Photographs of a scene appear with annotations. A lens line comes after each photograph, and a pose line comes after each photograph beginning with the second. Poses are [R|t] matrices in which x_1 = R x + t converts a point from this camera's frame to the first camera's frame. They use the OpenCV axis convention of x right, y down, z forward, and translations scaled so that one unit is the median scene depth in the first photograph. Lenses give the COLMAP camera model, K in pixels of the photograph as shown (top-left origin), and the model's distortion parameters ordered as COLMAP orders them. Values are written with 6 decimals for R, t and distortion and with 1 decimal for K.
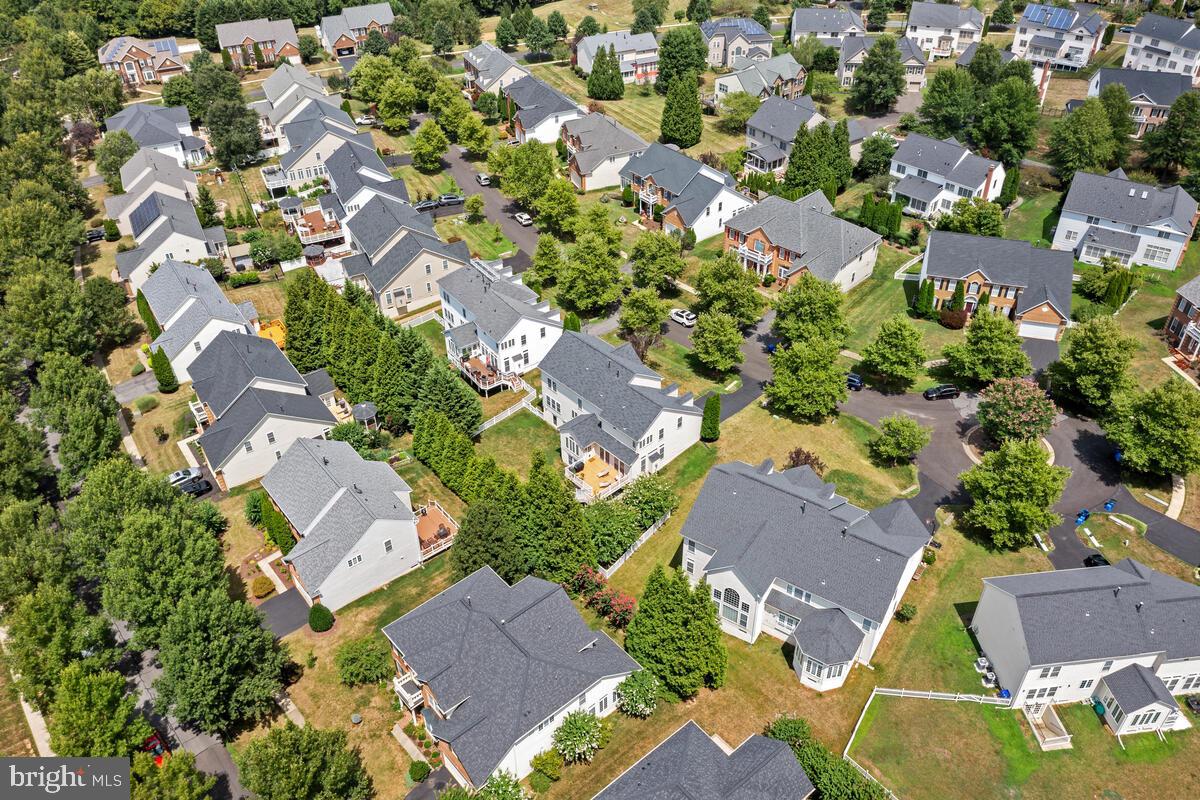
lens RADIAL K [[945.7, 0, 597.6], [0, 945.7, 394.5], [0, 0, 1]] dist [-0.012204, 0.001266]
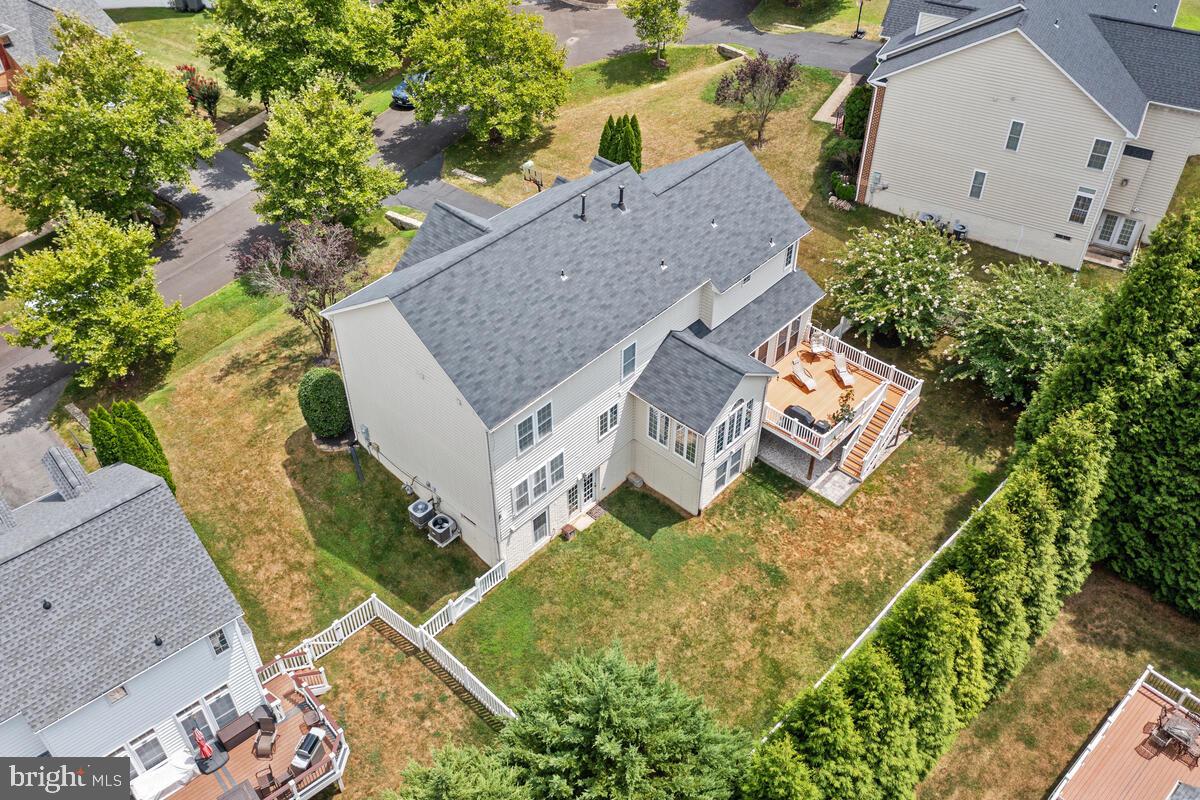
lens RADIAL K [[1039.6, 0, 582.5], [0, 1039.6, 404.2], [0, 0, 1]] dist [-0.006914, -0.001086]
pose [[-0.082288, -0.659707, 0.747004, -0.274503], [0.611592, 0.558384, 0.560502, -0.178864], [-0.786883, 0.502984, 0.357523, 0.832200]]
